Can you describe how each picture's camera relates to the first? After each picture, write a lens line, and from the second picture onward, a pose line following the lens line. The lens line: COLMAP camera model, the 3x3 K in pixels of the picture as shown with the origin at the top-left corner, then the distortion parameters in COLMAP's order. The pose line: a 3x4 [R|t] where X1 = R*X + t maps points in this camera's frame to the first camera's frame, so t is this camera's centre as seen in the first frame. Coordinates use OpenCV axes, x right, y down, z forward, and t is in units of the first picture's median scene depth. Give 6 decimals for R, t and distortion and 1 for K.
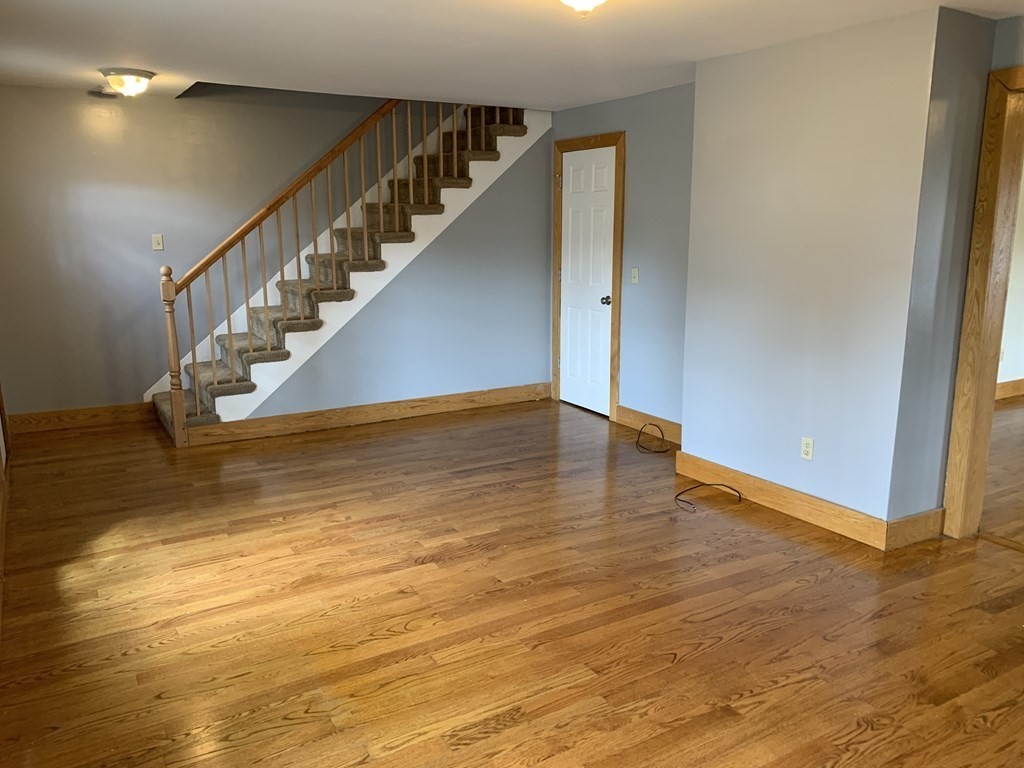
lens RADIAL K [[785.1, 0, 512.0], [0, 785.1, 384.0], [0, 0, 1]] dist [0.061681, -0.072566]
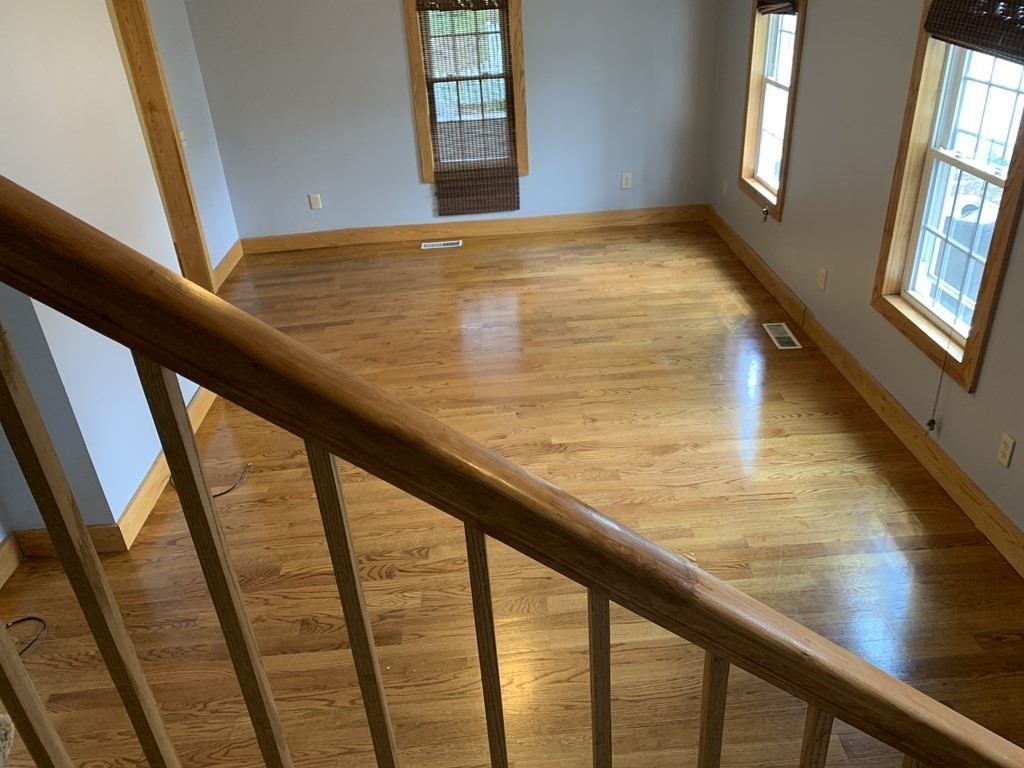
lens RADIAL K [[785.4, 0, 512.0], [0, 785.4, 384.0], [0, 0, 1]] dist [0.171910, -0.519561]
pose [[-0.875584, -0.177330, 0.449341, -0.486628], [0.167711, 0.760734, 0.627022, -0.493637], [-0.453019, 0.624369, -0.636346, 1.532639]]
